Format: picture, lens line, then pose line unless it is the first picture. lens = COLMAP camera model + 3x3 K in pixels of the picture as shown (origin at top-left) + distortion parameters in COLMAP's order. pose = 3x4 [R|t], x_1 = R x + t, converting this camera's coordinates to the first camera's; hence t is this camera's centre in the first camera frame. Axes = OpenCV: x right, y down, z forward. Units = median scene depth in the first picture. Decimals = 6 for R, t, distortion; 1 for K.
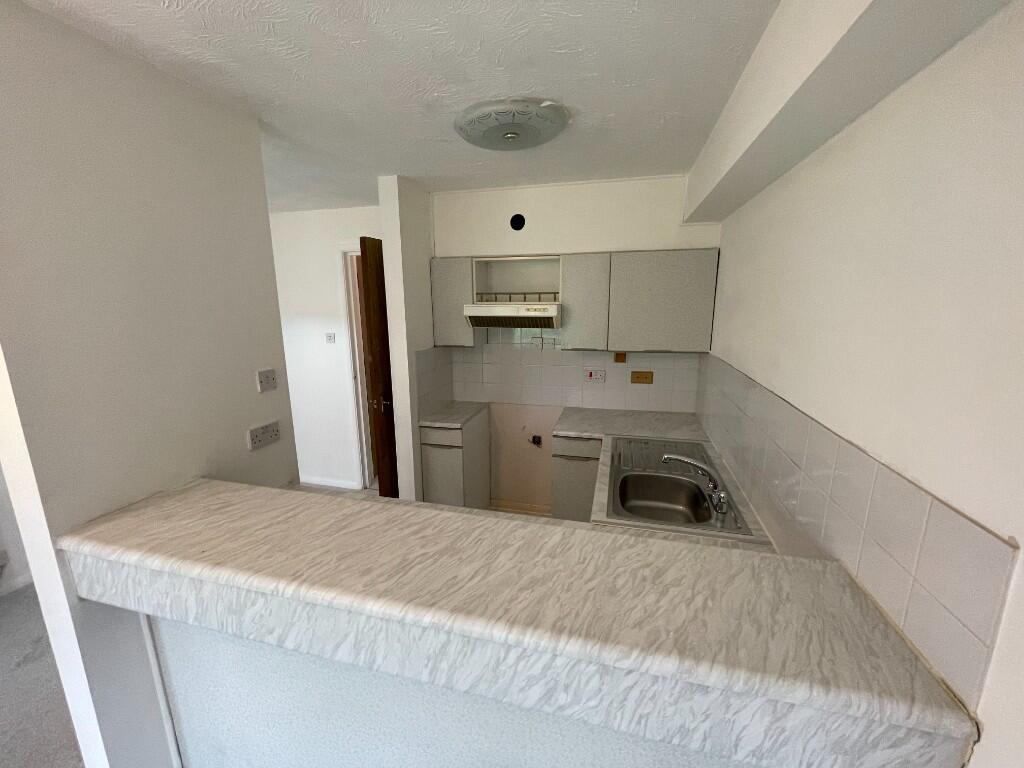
lens RADIAL K [[415.7, 0, 510.5], [0, 415.7, 386.8], [0, 0, 1]] dist [0.003221, 0.000393]
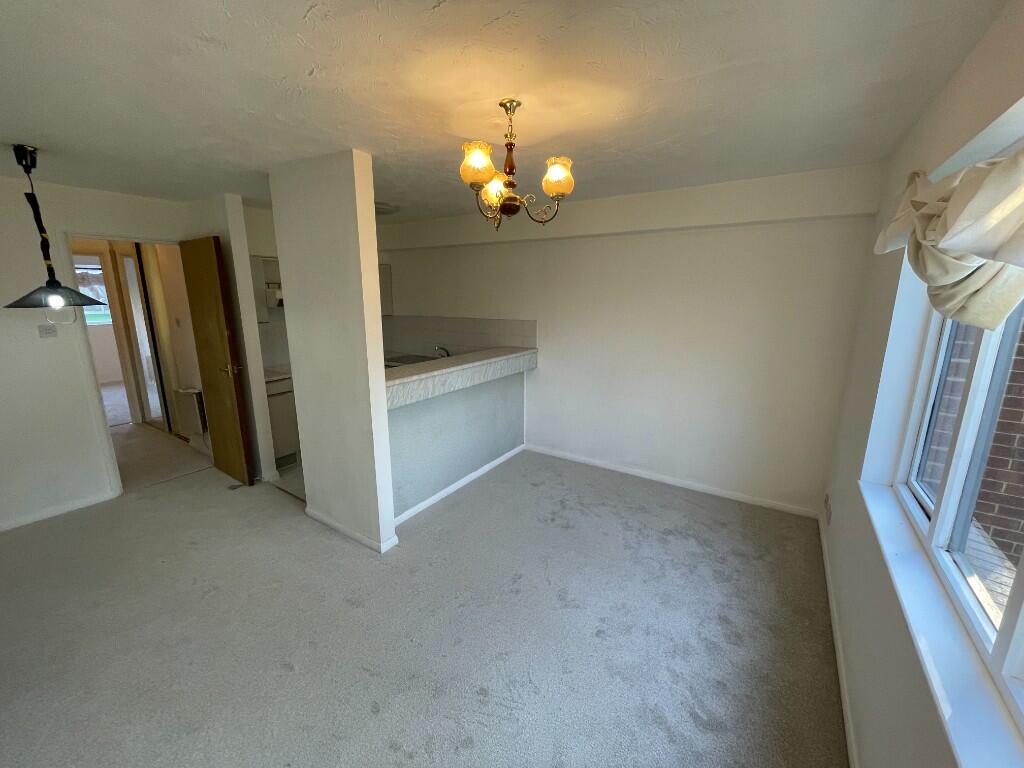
lens RADIAL K [[415.7, 0, 509.3], [0, 415.7, 378.7], [0, 0, 1]] dist [0.003221, 0.000393]
pose [[0.321194, -0.195288, 0.926659, -1.282486], [0.178499, 0.973452, 0.143279, 0.055984], [-0.930039, 0.119388, 0.347526, -0.203723]]
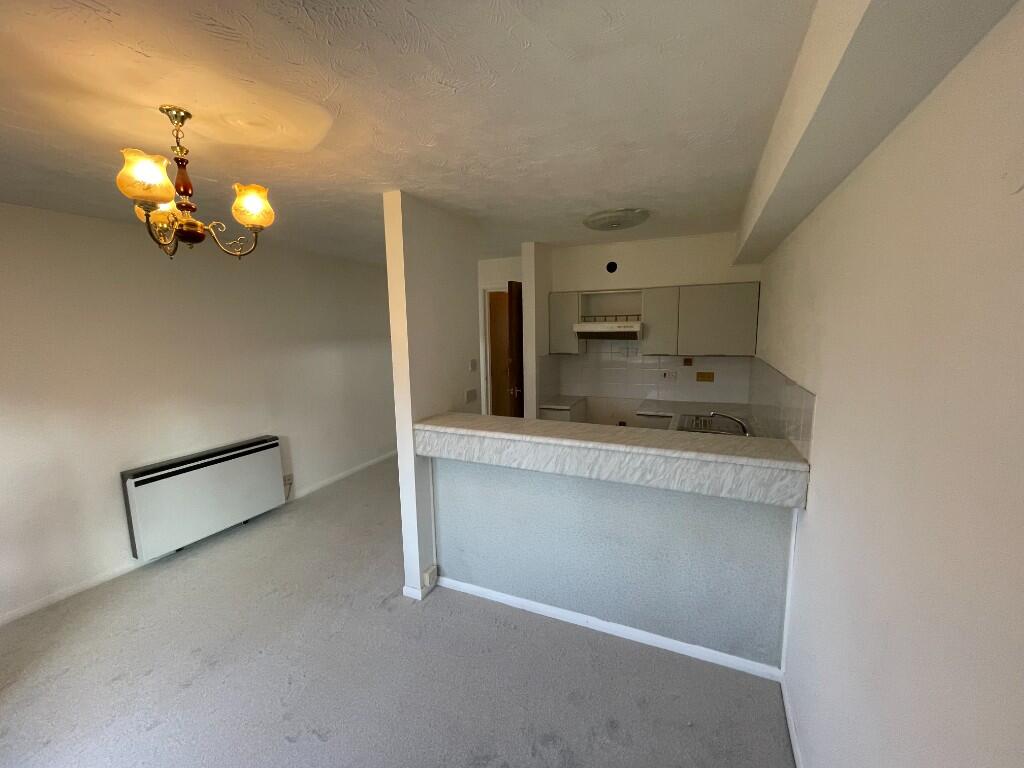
lens RADIAL K [[415.7, 0, 515.1], [0, 415.7, 387.3], [0, 0, 1]] dist [0.003221, 0.000393]
pose [[0.986634, 0.012510, -0.162470, -0.079588], [-0.022510, 0.997953, -0.059853, 0.122352], [0.161388, 0.062710, 0.984897, -0.479092]]
